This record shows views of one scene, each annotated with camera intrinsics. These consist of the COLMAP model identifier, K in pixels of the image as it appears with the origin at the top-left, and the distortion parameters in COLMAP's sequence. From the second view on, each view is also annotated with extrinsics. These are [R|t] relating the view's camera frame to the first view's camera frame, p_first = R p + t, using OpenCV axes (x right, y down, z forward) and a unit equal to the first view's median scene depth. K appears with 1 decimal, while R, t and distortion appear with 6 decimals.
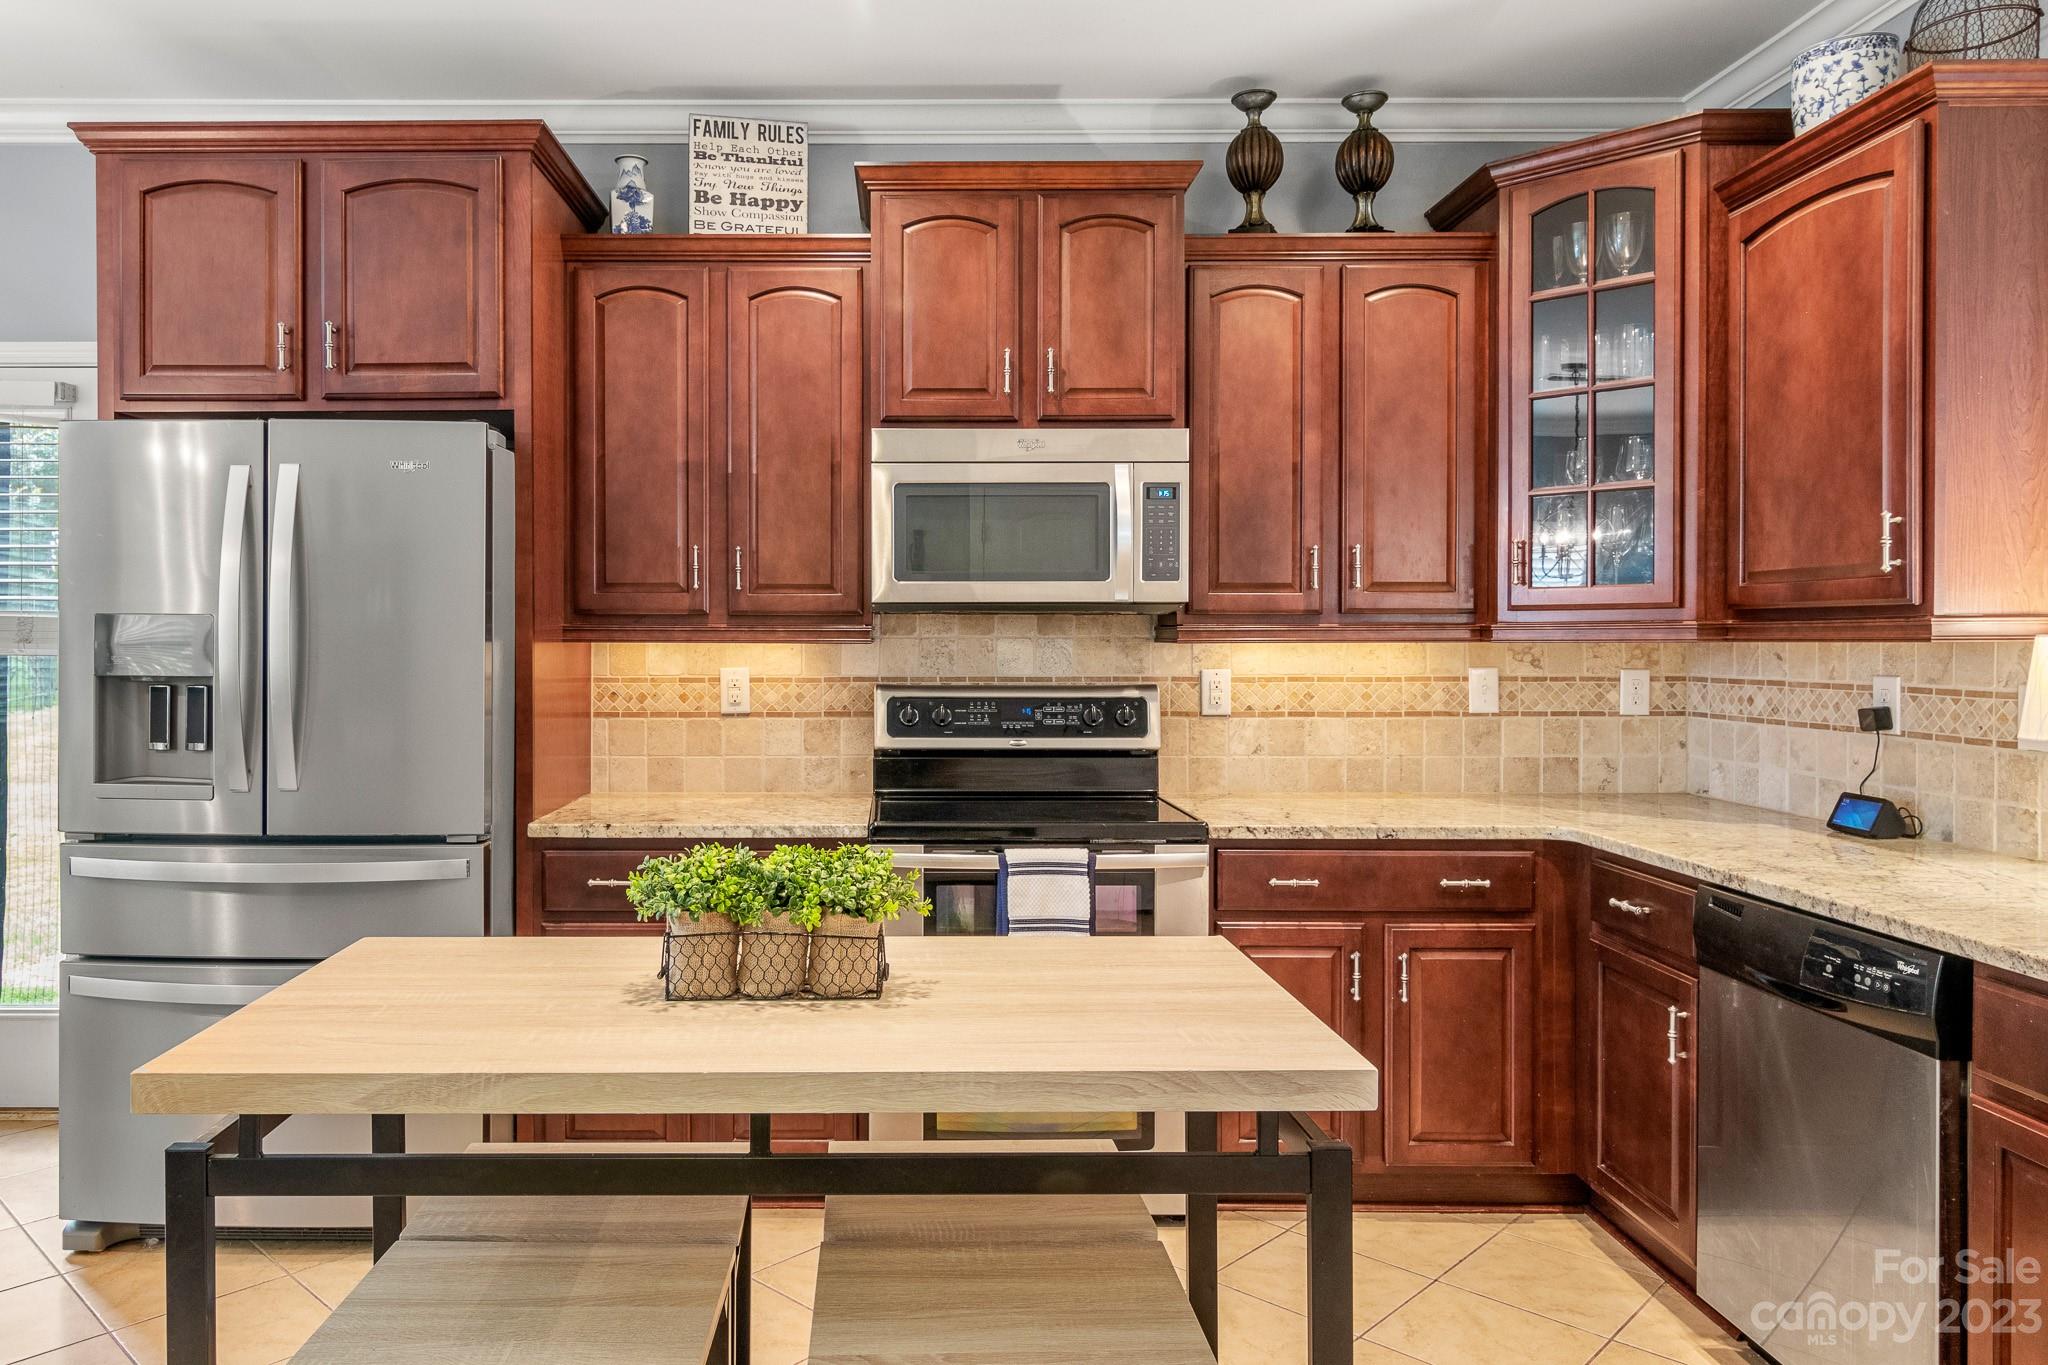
lens RADIAL K [[1382.1, 0, 1018.3], [0, 1382.1, 666.9], [0, 0, 1]] dist [-0.000685, -0.003276]
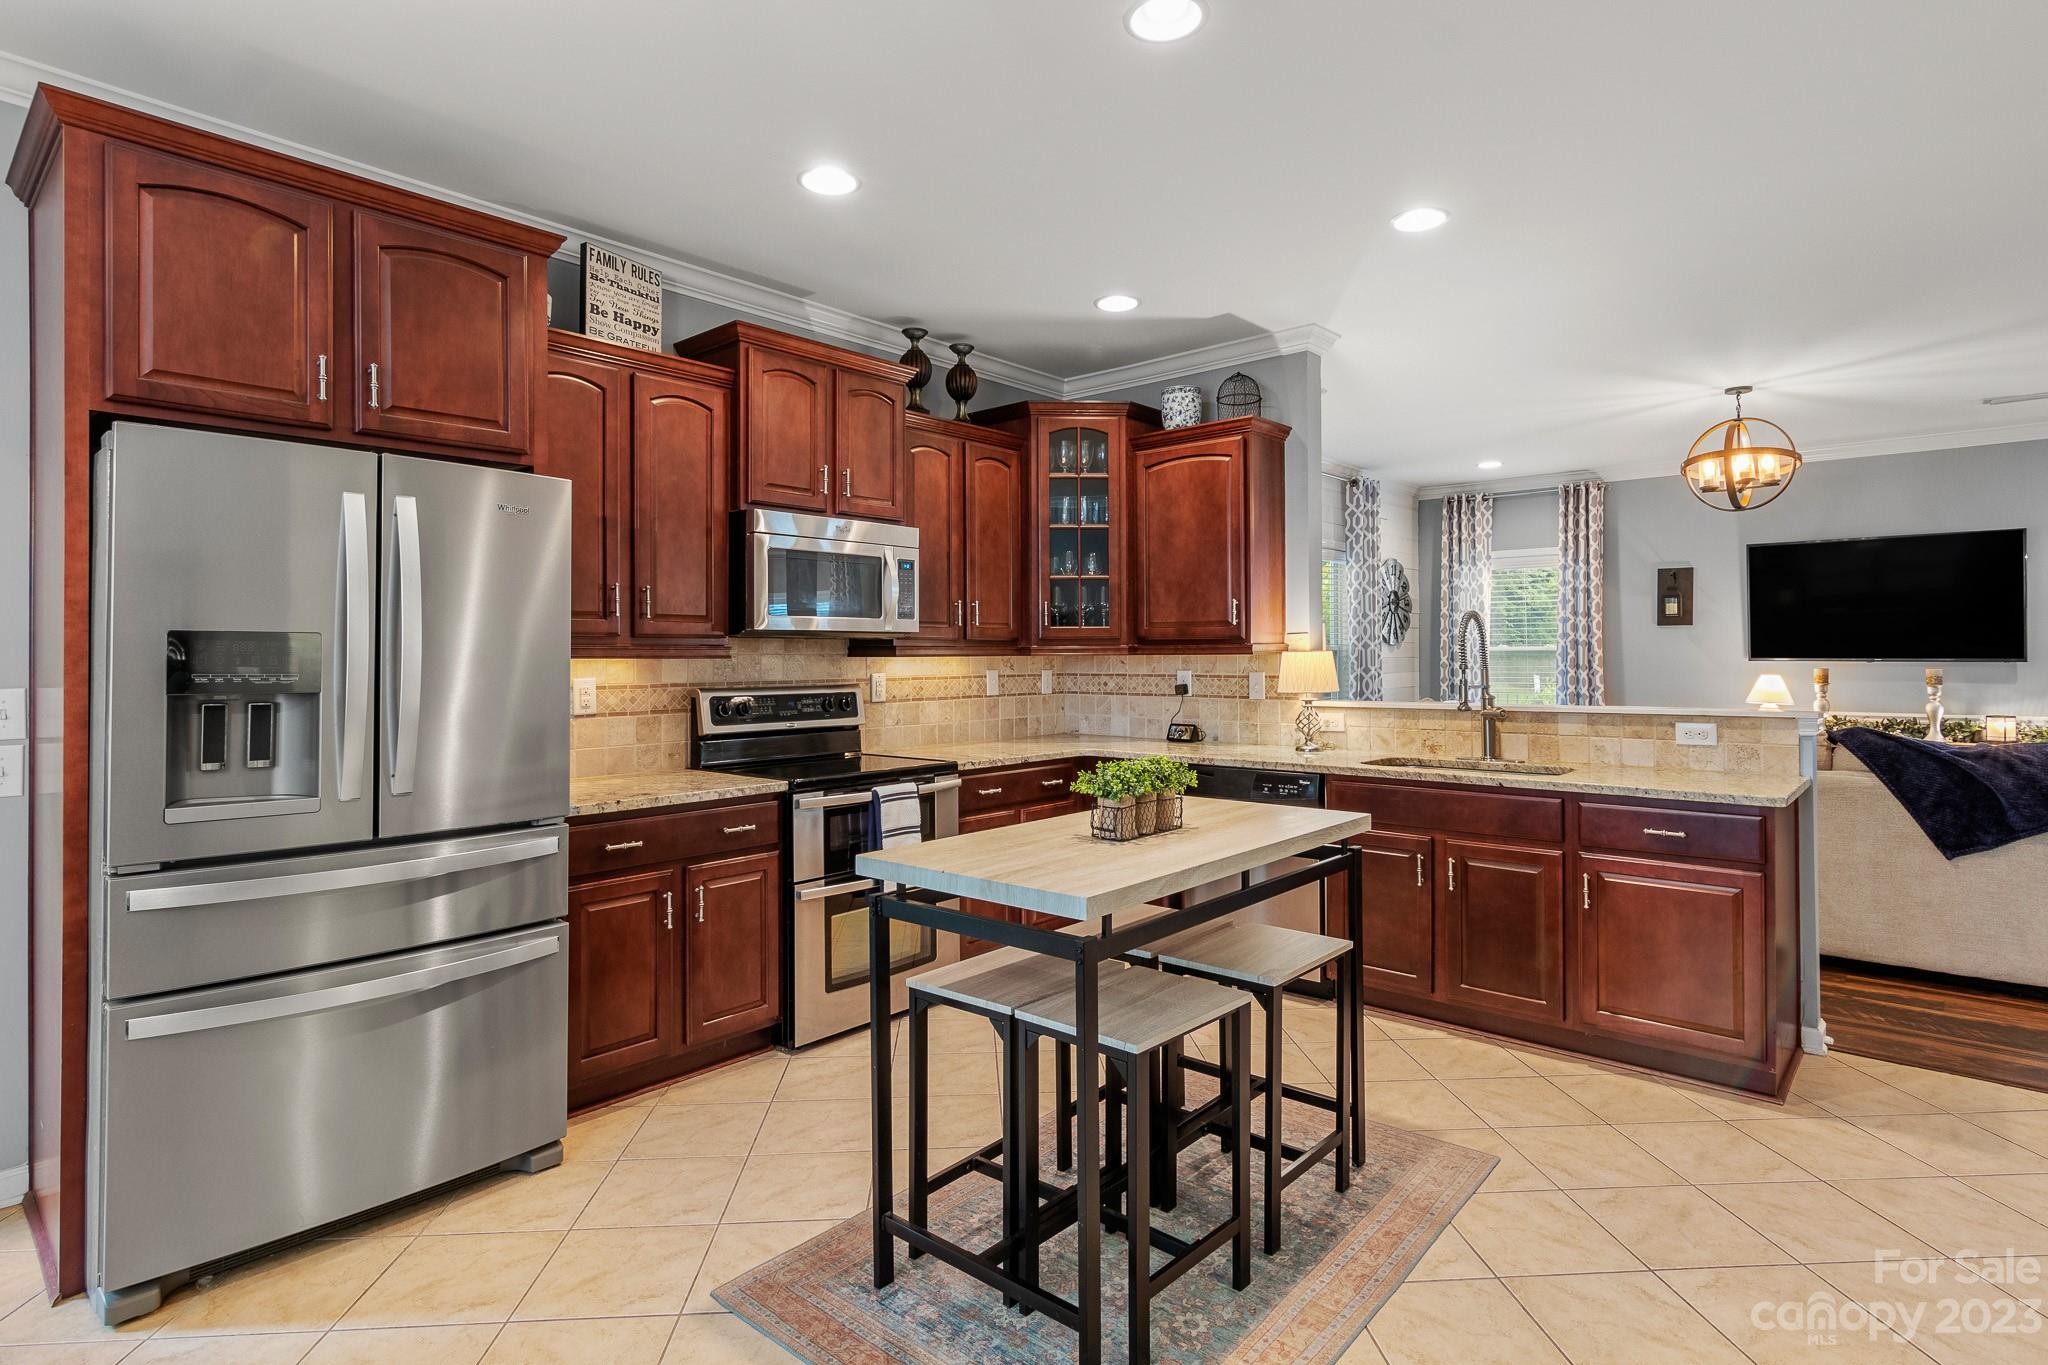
lens RADIAL K [[1064.0, 0, 1010.1], [0, 1064.0, 663.7], [0, 0, 1]] dist [-0.007443, 0.000752]
pose [[0.656010, -0.008818, 0.754700, -0.773327], [0.019292, 0.999801, -0.005088, -0.000497], [-0.754505, 0.017897, 0.656050, 0.077838]]
